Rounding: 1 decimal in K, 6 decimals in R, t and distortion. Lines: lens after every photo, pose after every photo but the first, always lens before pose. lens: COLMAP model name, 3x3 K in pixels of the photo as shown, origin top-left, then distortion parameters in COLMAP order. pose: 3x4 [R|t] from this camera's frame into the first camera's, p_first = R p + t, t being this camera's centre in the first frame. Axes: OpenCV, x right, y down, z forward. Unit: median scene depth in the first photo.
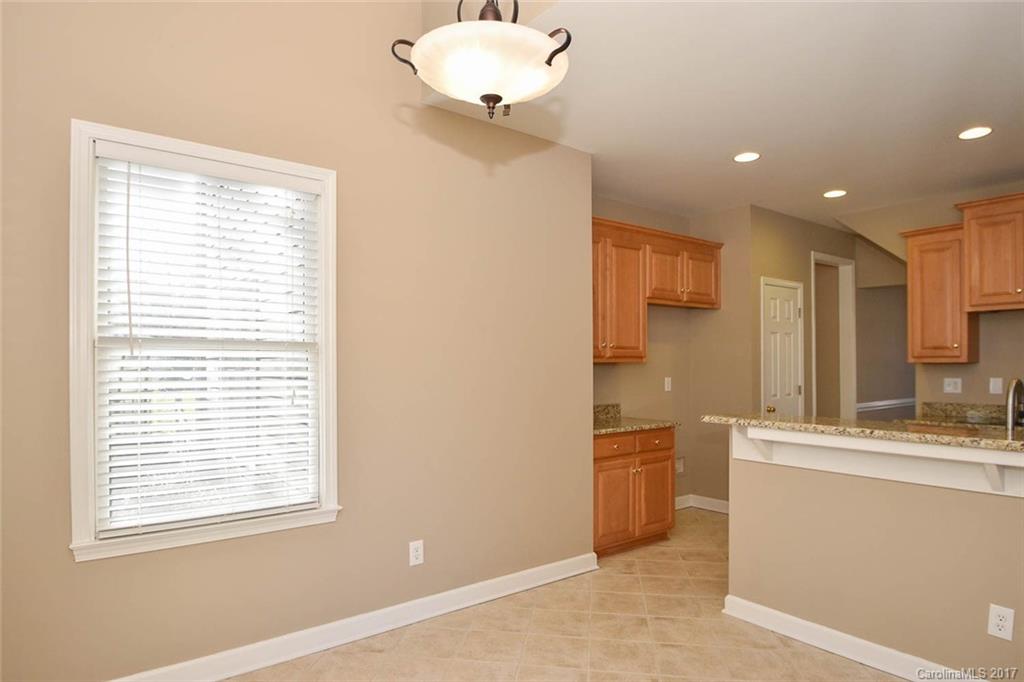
lens RADIAL K [[583.0, 0, 511.3], [0, 583.0, 366.3], [0, 0, 1]] dist [-0.003637, -0.000640]
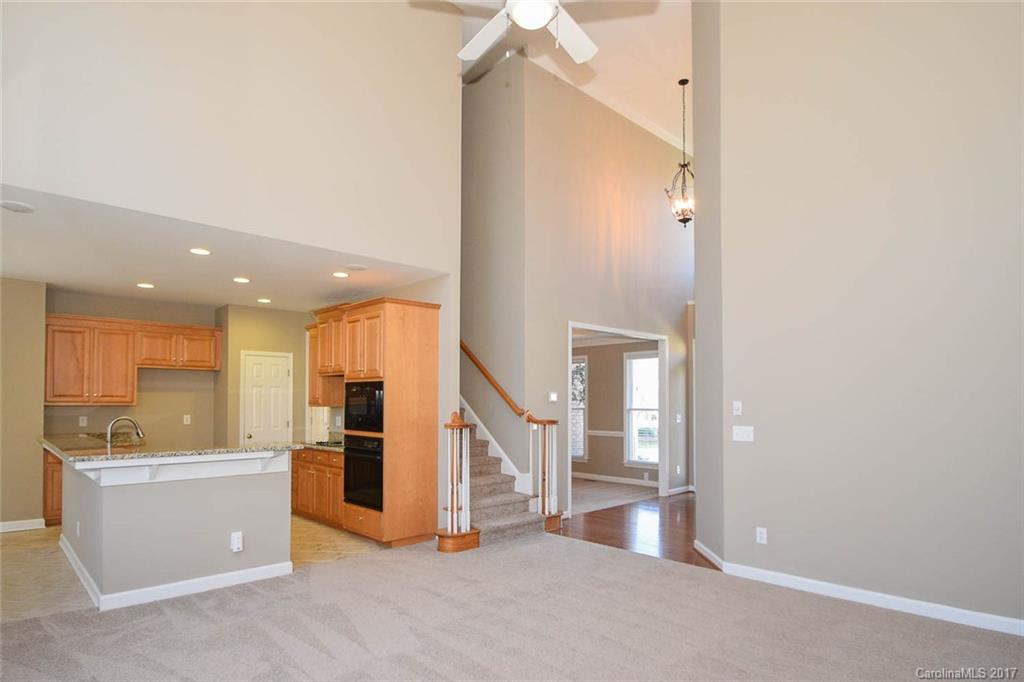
lens RADIAL K [[583.0, 0, 511.3], [0, 583.0, 366.3], [0, 0, 1]] dist [-0.003637, -0.000640]
pose [[0.991969, 0.011932, 0.125913, 1.031413], [-0.004578, 0.998275, -0.058532, -0.026310], [-0.126395, 0.057486, 0.990313, -0.667882]]
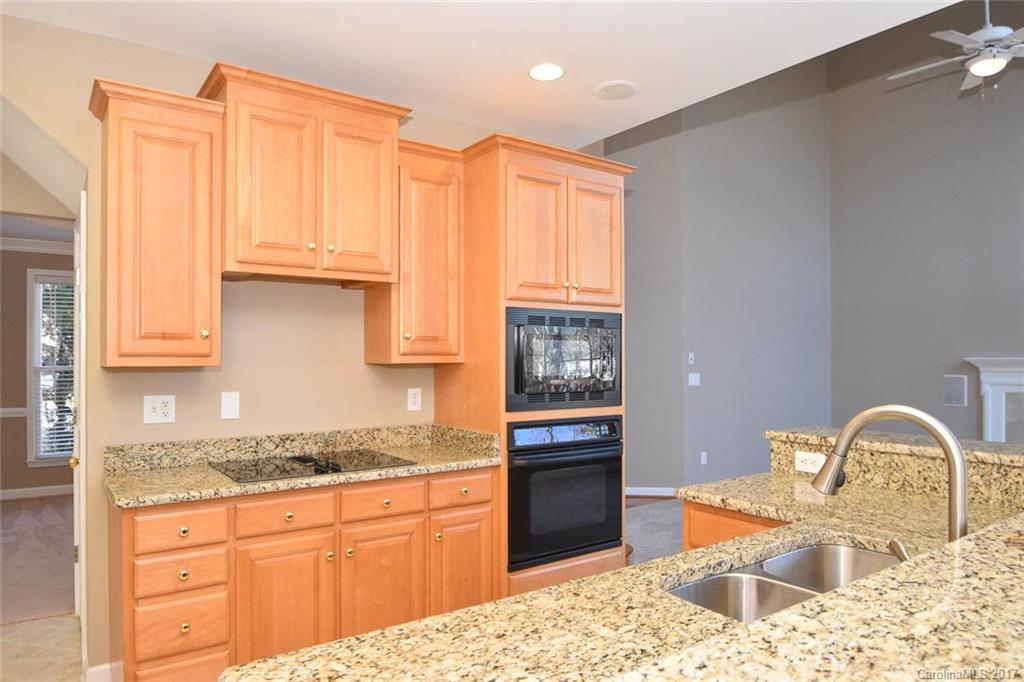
lens RADIAL K [[650.7, 0, 510.8], [0, 650.7, 354.5], [0, 0, 1]] dist [-0.001867, -0.000526]
pose [[0.010009, 0.006888, 0.999926, 0.173527], [-0.000744, 0.999976, -0.006881, -0.012475], [-0.999950, -0.000675, 0.010014, 0.678530]]
